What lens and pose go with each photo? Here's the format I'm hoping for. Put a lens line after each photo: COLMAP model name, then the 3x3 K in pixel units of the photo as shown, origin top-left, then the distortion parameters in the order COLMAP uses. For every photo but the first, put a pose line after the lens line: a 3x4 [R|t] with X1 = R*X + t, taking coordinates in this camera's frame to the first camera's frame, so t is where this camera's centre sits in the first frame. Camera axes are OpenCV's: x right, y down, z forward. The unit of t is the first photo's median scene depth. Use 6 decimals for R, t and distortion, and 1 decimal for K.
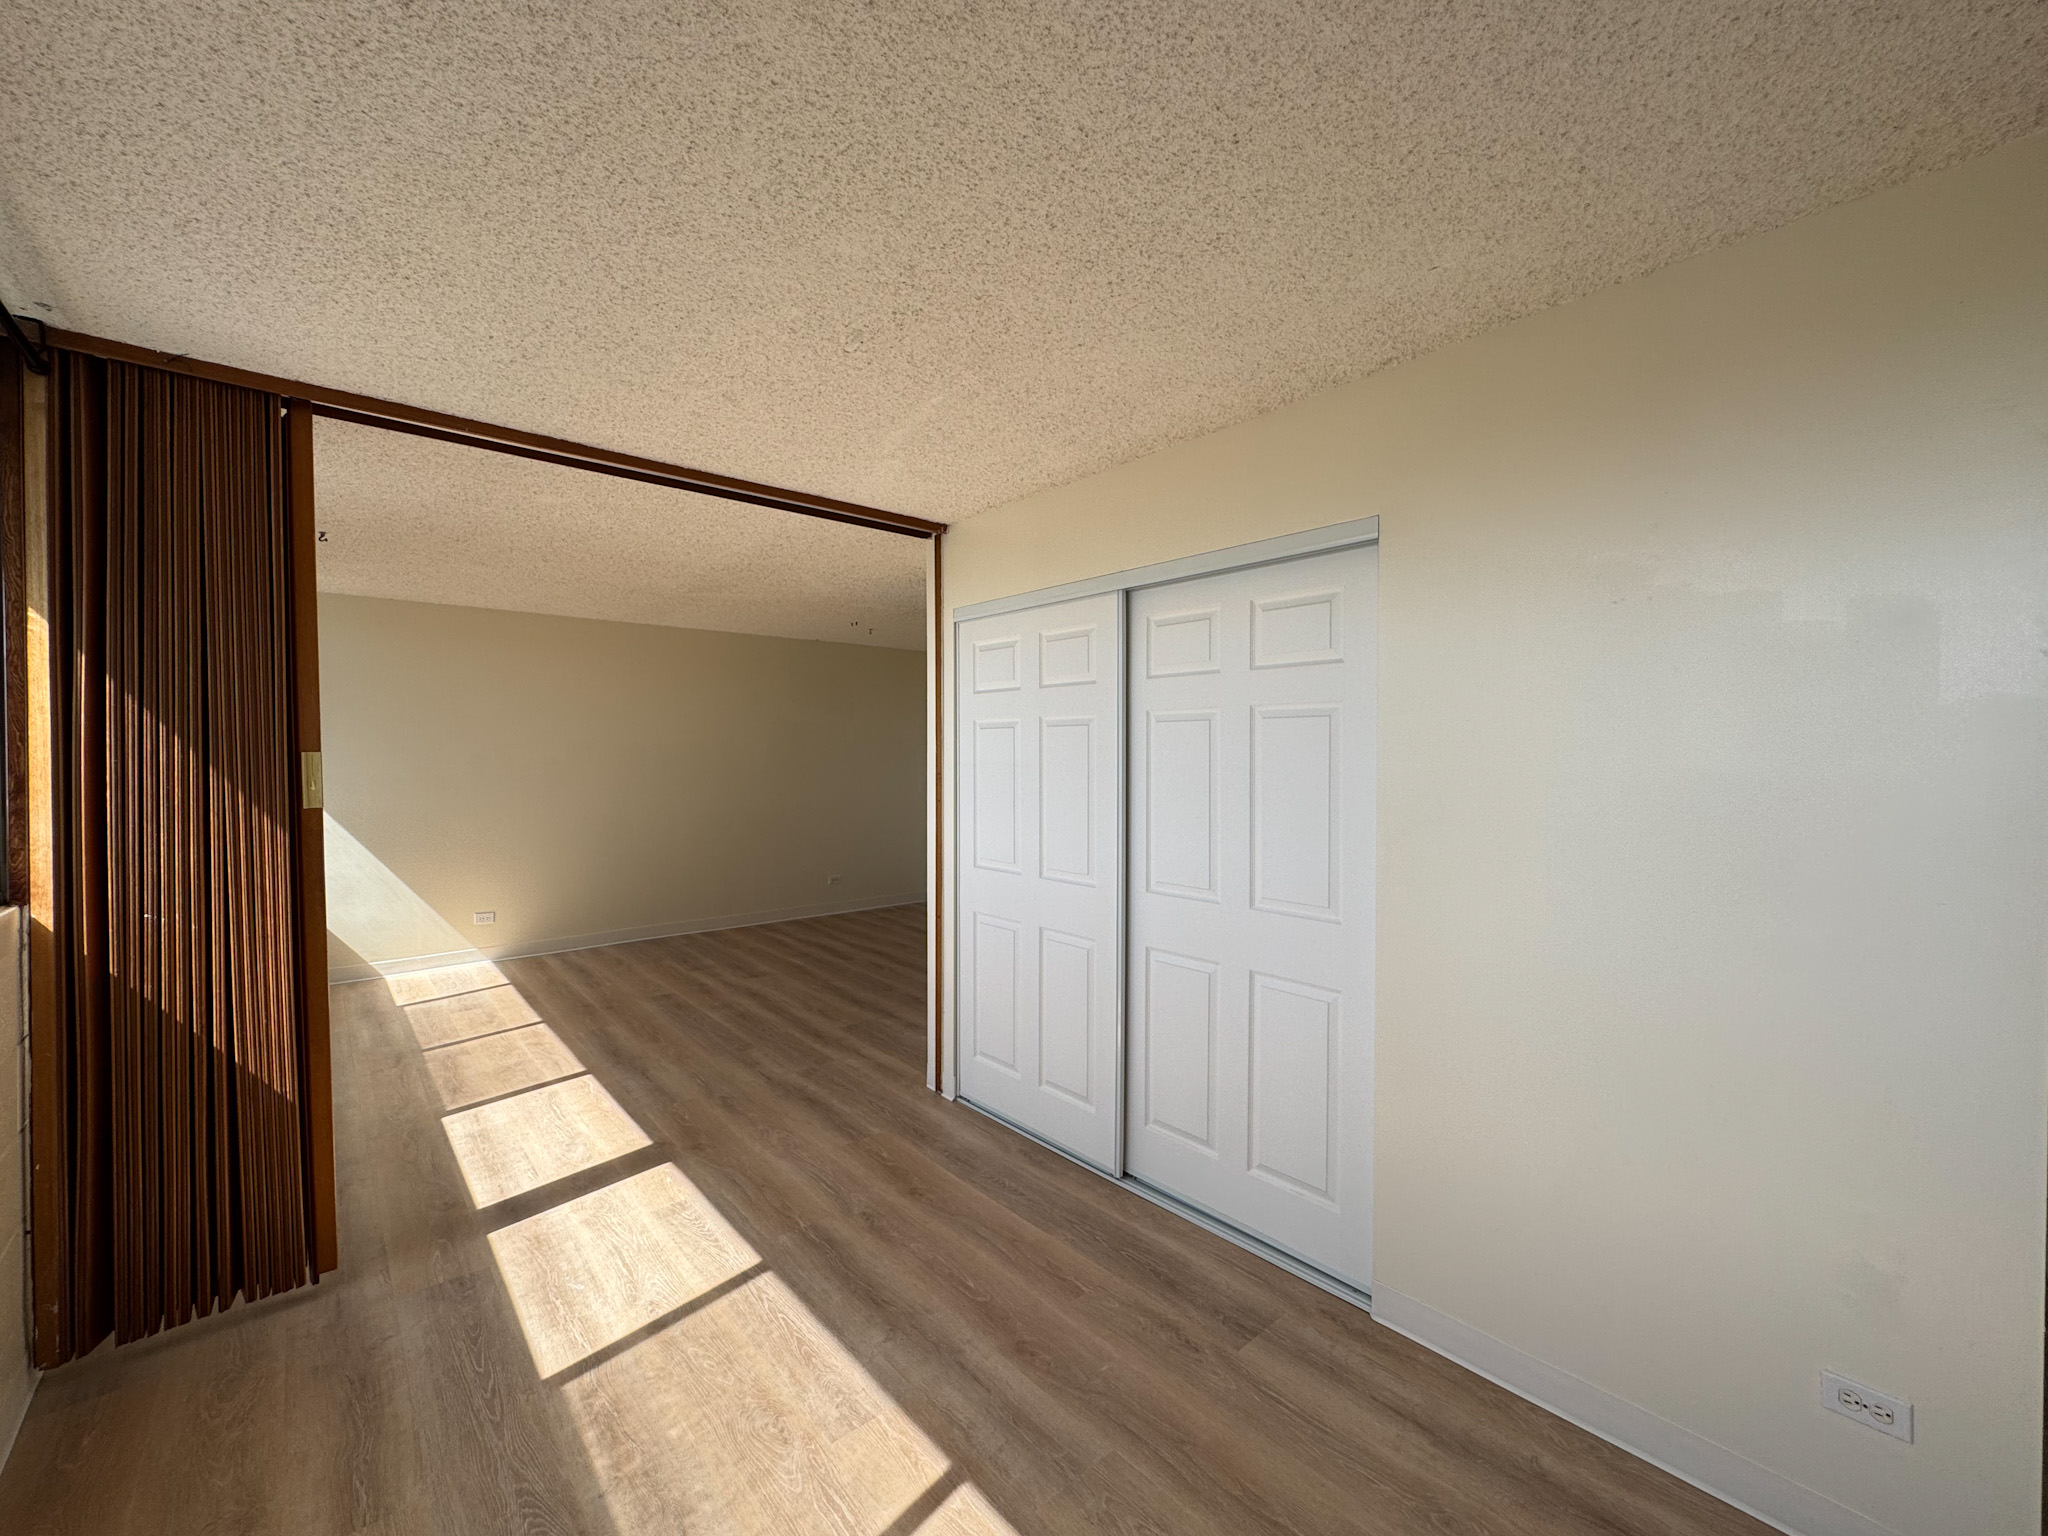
lens RADIAL K [[828.7, 0, 1028.2], [0, 828.7, 770.6], [0, 0, 1]] dist [-0.003063, -0.000259]
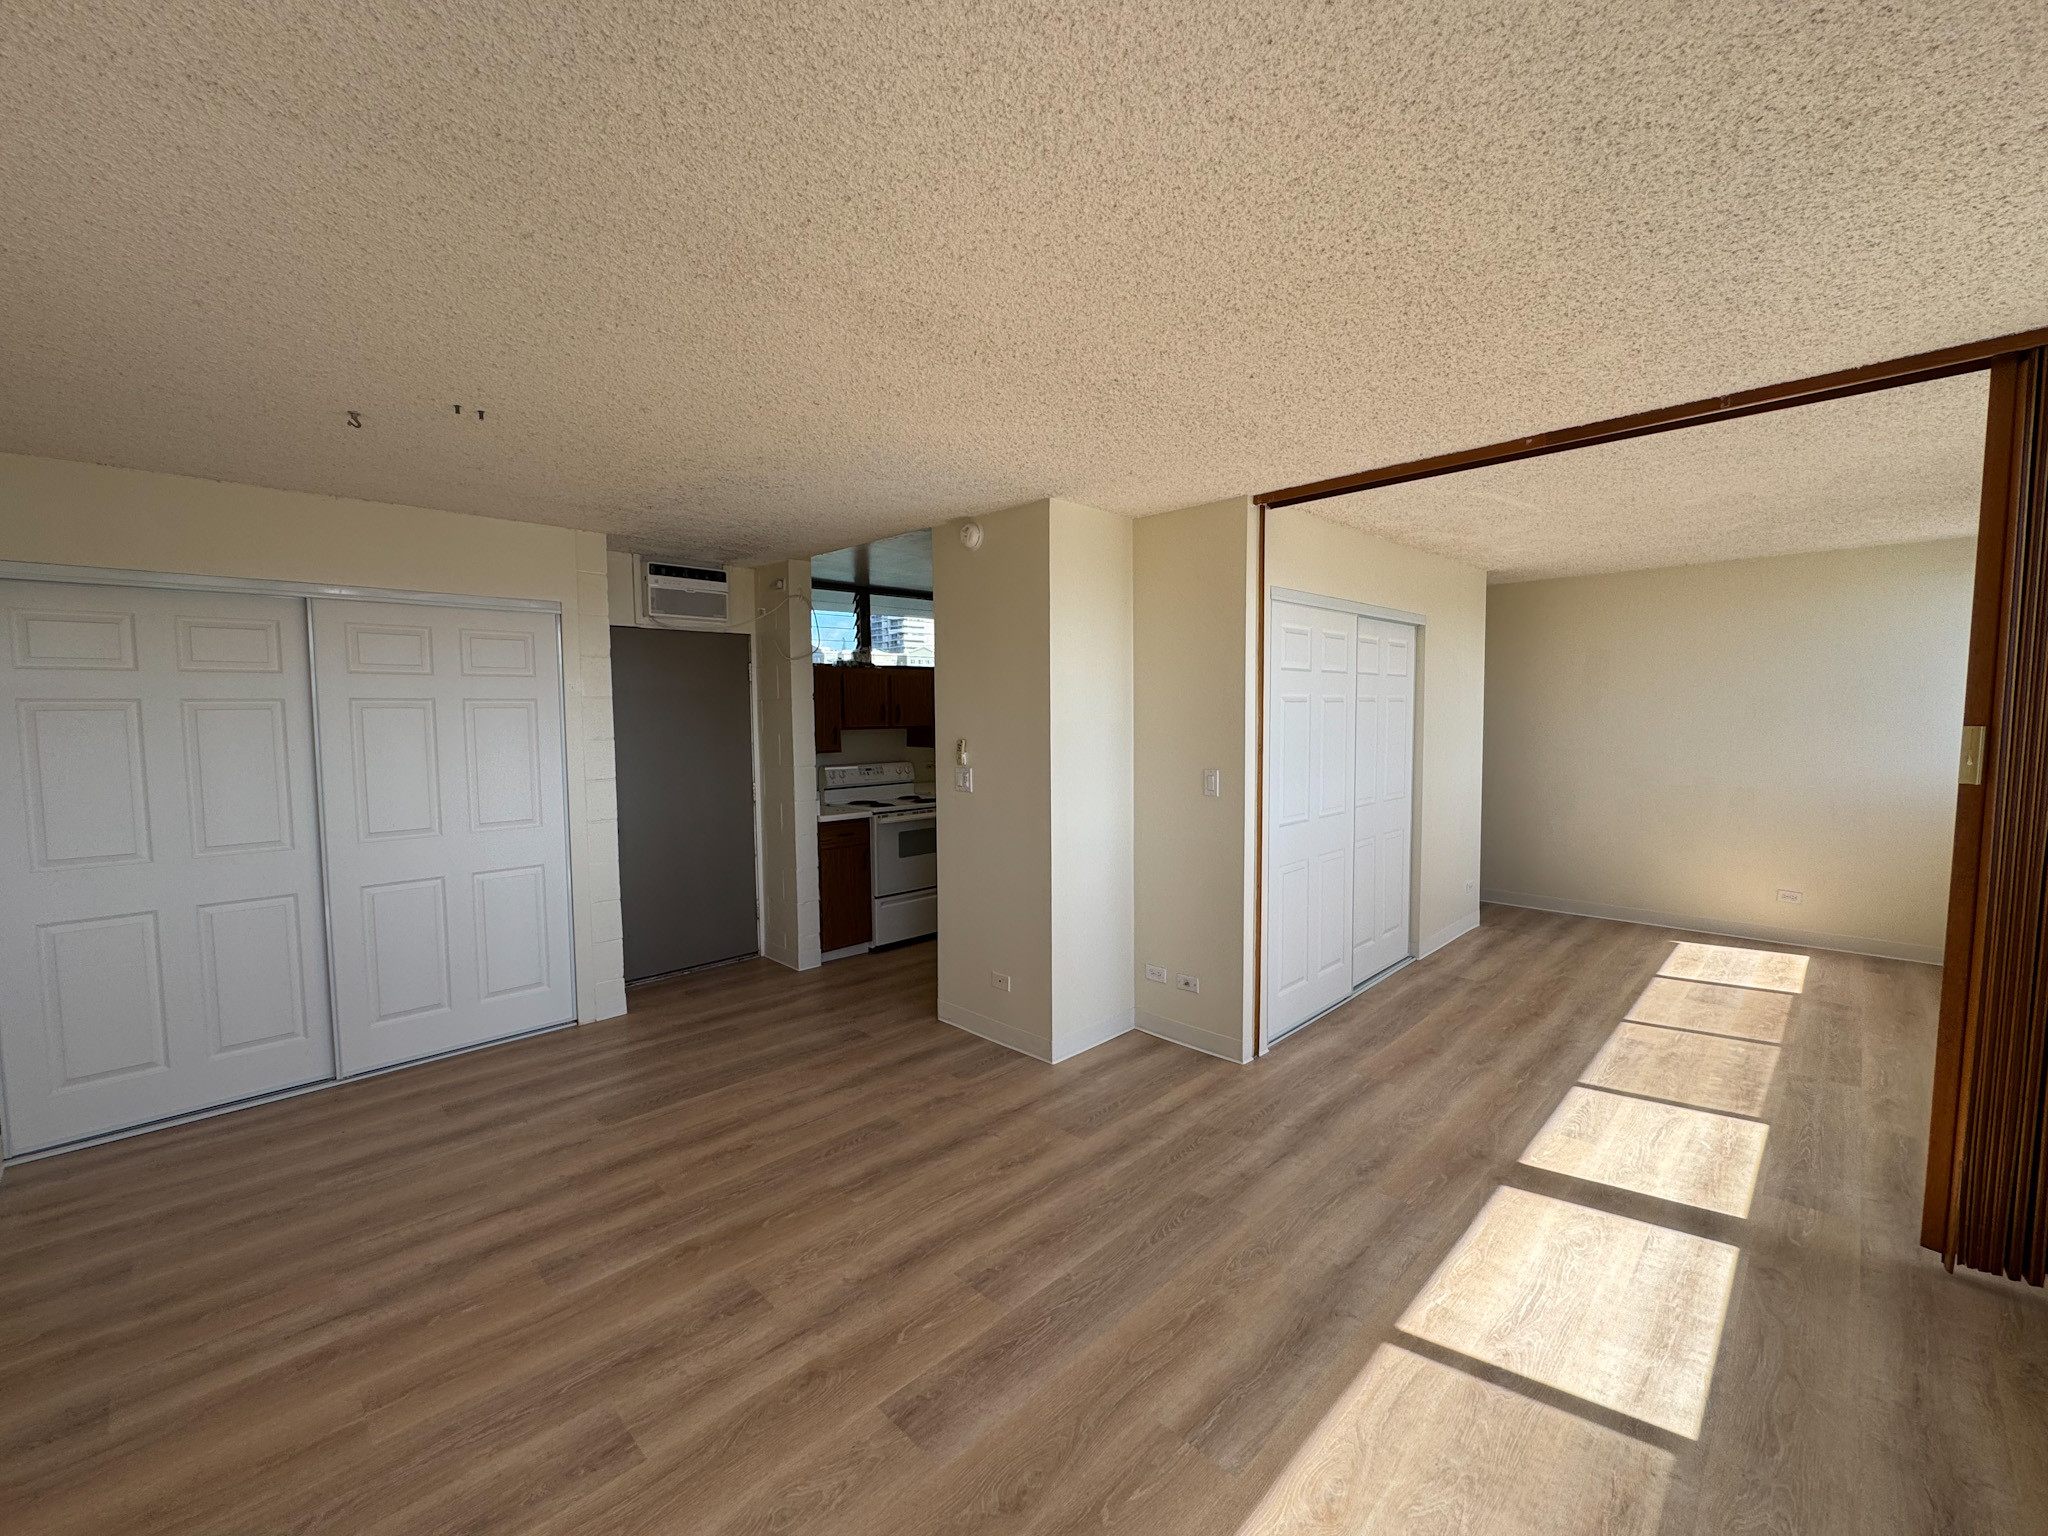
lens RADIAL K [[828.7, 0, 1028.3], [0, 828.7, 768.7], [0, 0, 1]] dist [-0.003063, -0.000259]
pose [[-0.057176, -0.070568, 0.995867, -1.308106], [0.034308, 0.996771, 0.072602, -0.059304], [-0.997774, 0.038317, -0.054570, 1.596899]]
